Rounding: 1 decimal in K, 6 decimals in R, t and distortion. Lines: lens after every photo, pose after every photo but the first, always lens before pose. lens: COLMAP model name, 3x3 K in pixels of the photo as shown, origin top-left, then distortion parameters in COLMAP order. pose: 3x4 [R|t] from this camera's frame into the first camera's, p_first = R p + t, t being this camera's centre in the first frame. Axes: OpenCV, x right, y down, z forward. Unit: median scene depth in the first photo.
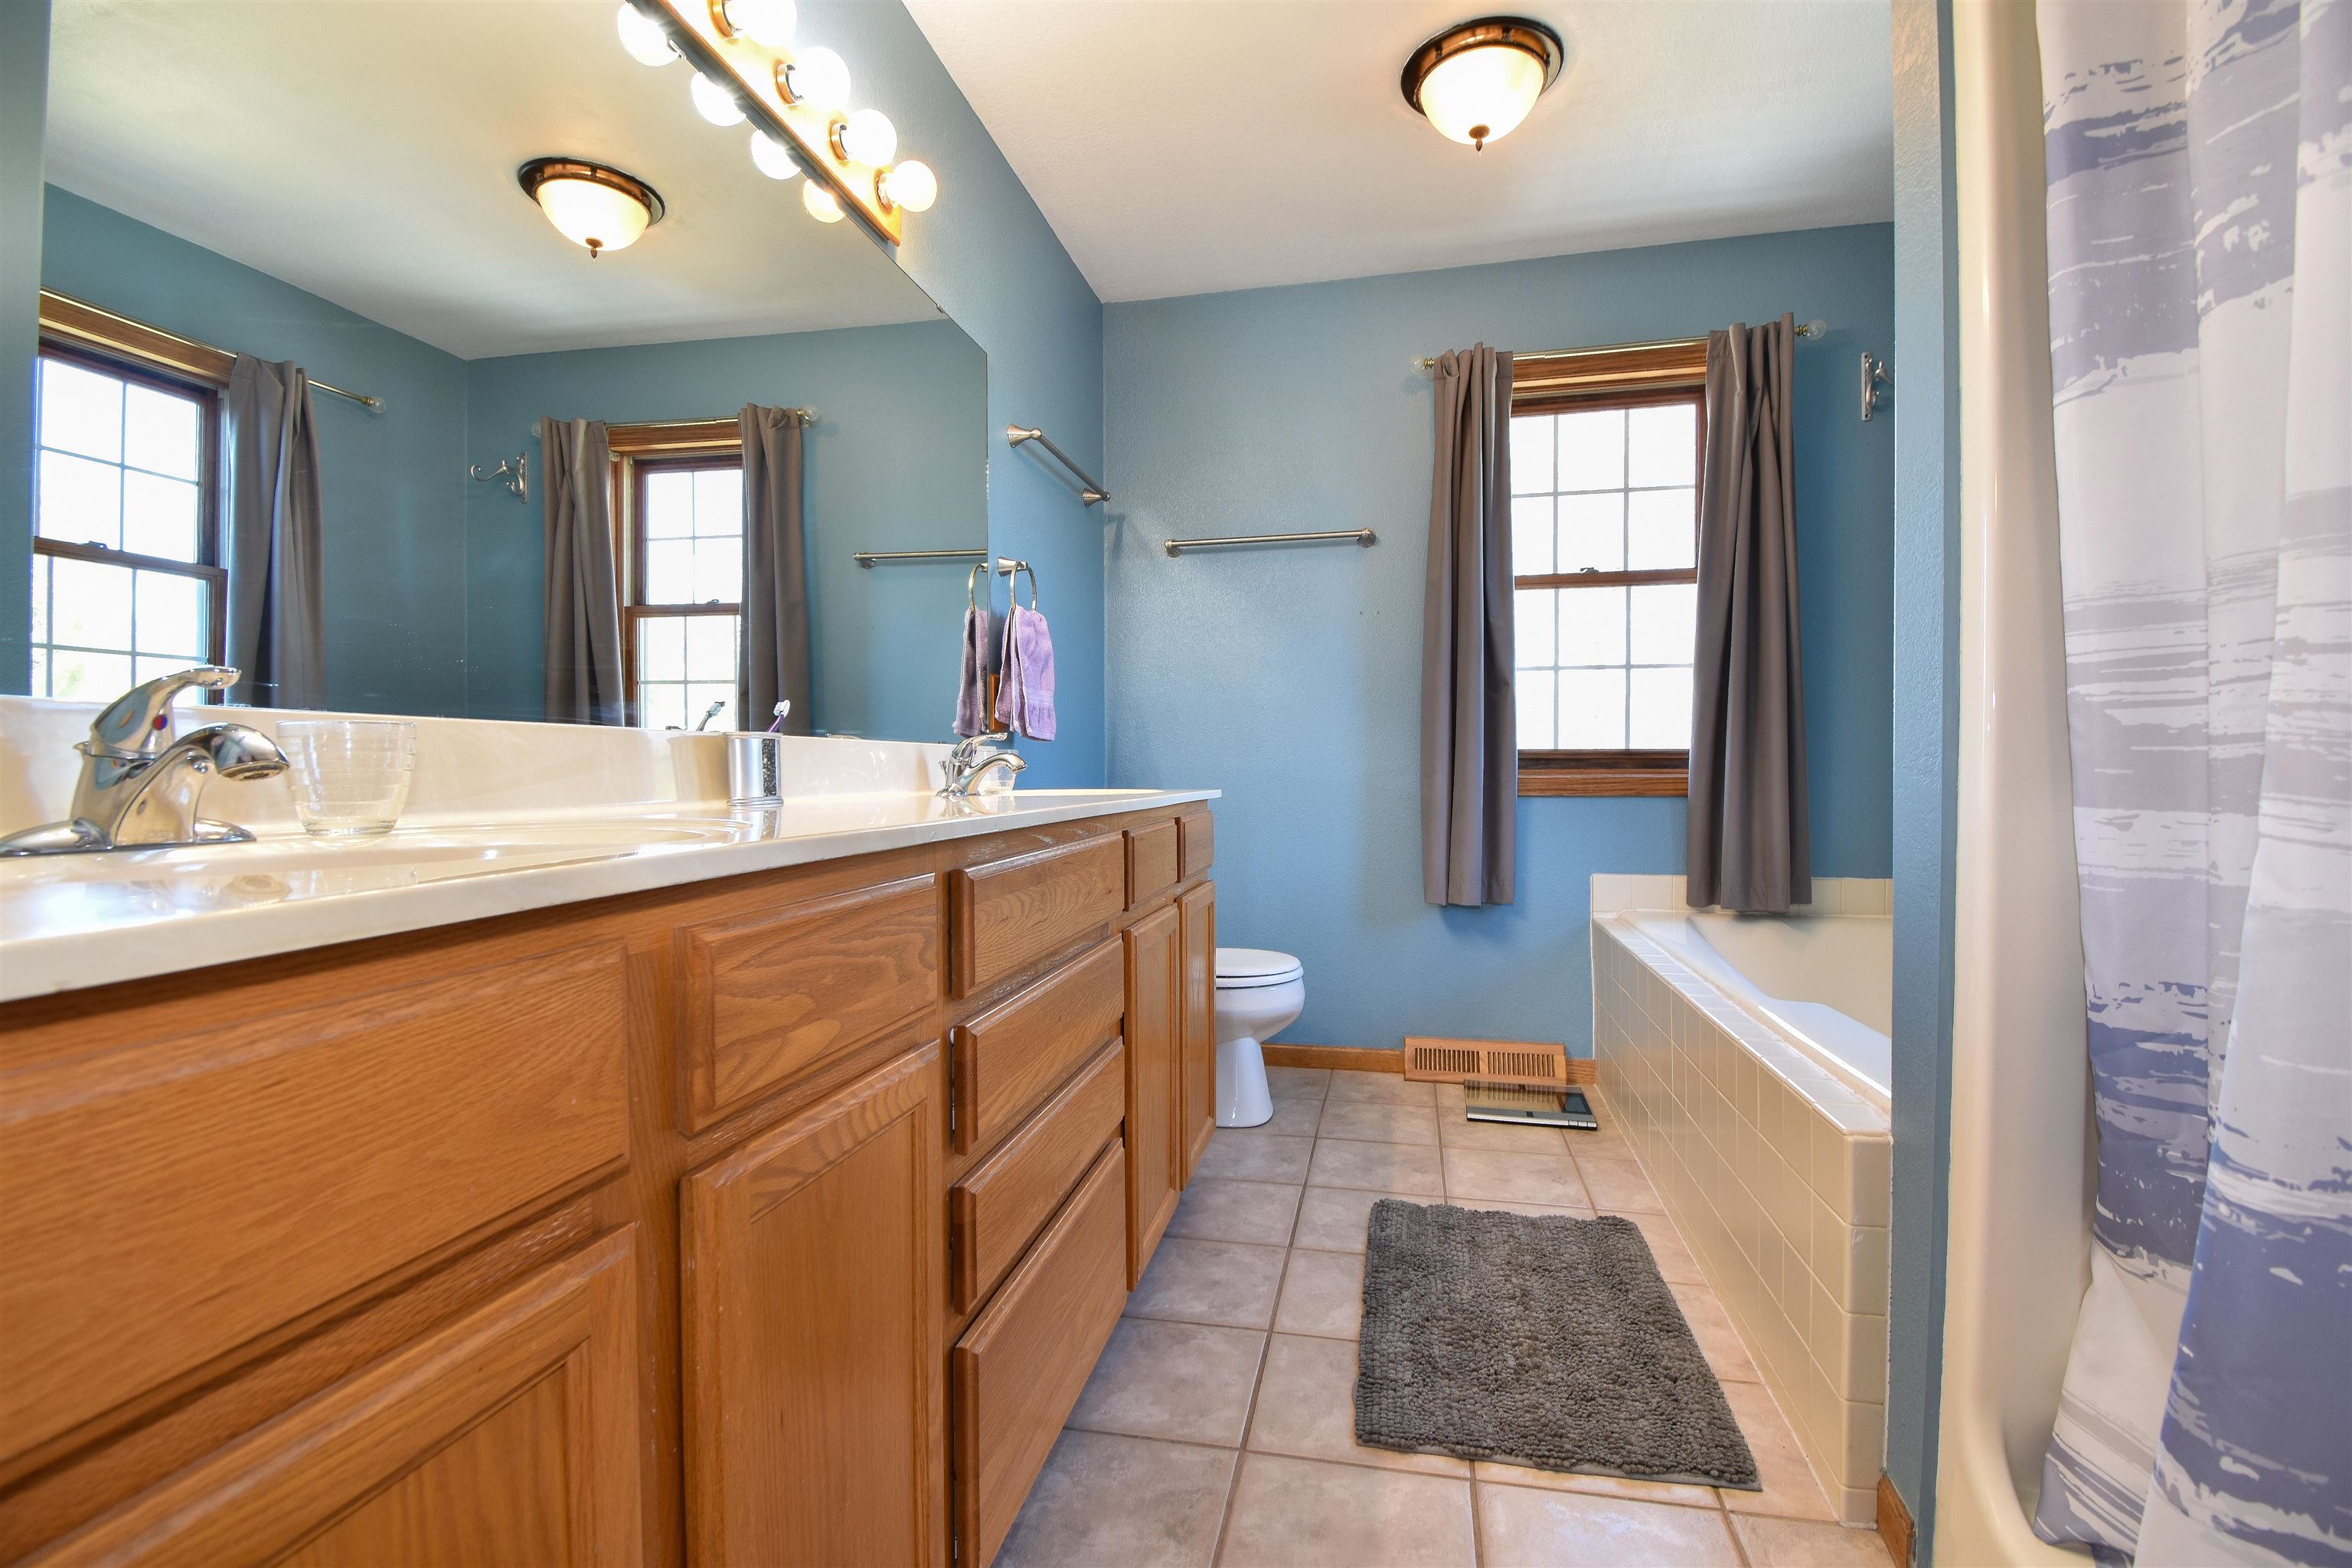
lens RADIAL K [[1034.1, 0, 1181.5], [0, 1034.1, 777.8], [0, 0, 1]] dist [0.009346, -0.019629]
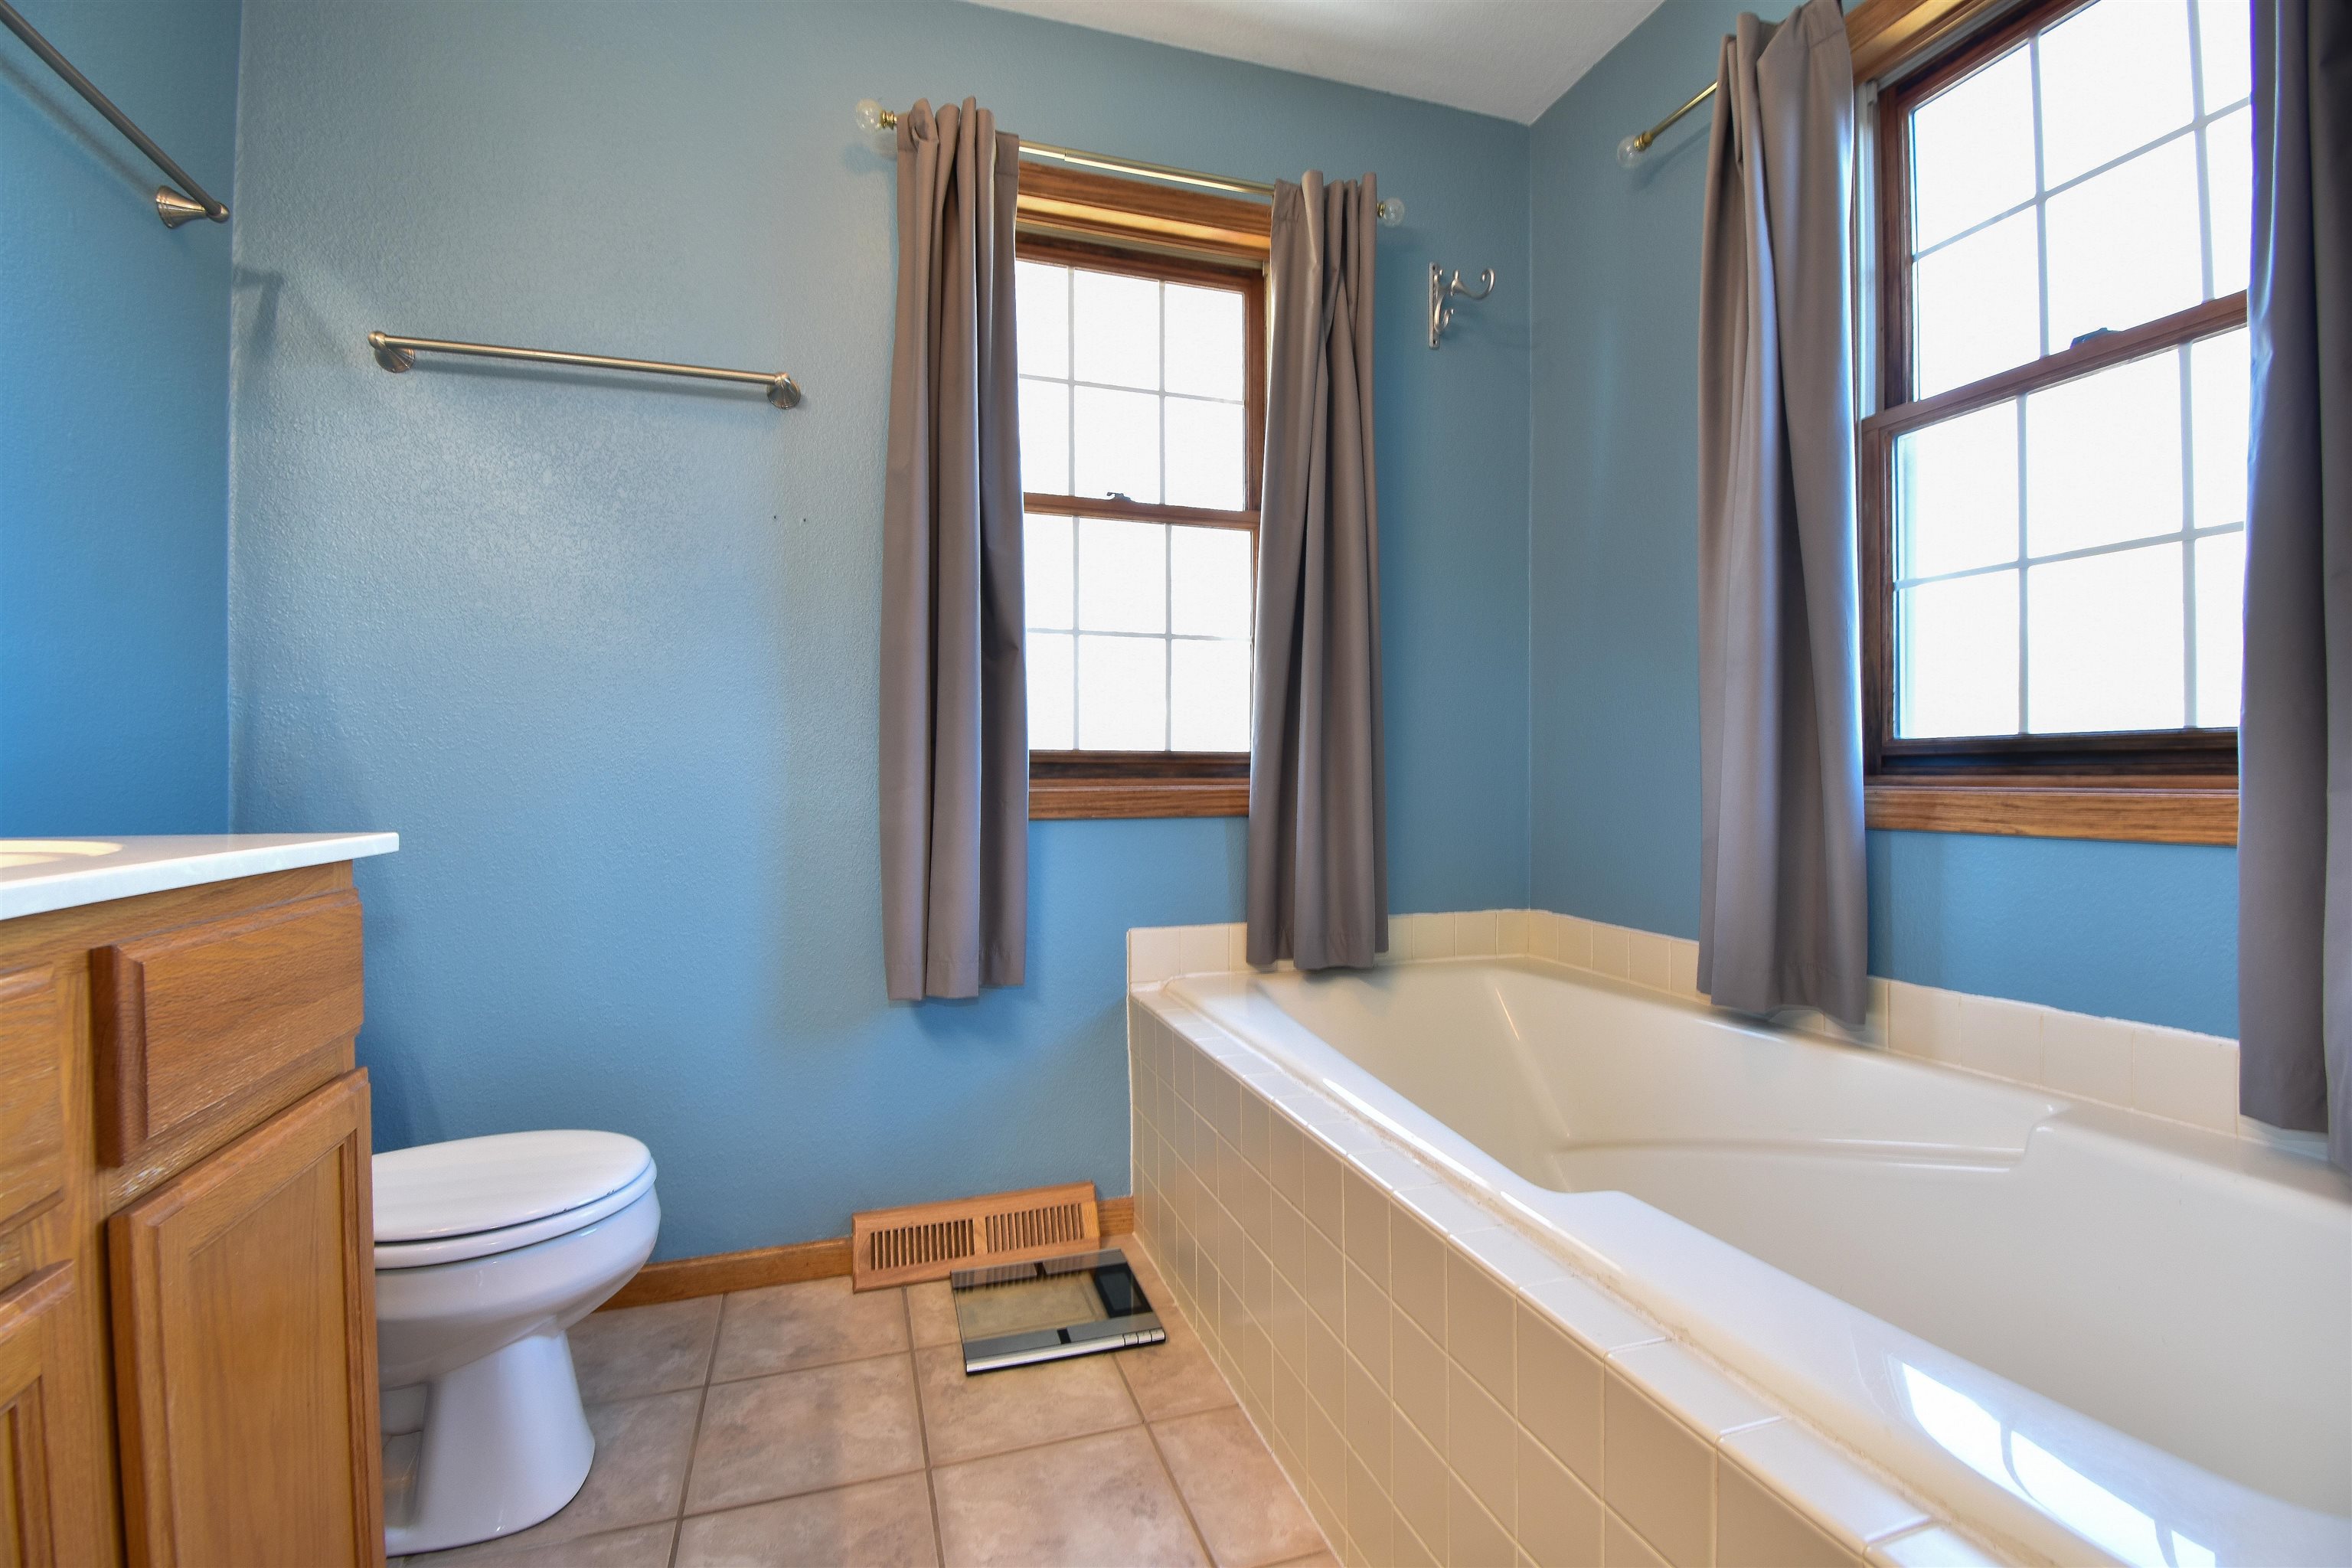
lens RADIAL K [[1034.1, 0, 1187.7], [0, 1034.1, 780.4], [0, 0, 1]] dist [0.009346, -0.019629]
pose [[0.857607, -0.002837, 0.514298, 0.073924], [0.004799, 0.999985, -0.002487, -0.005258], [-0.514284, 0.004601, 0.857608, 0.385598]]
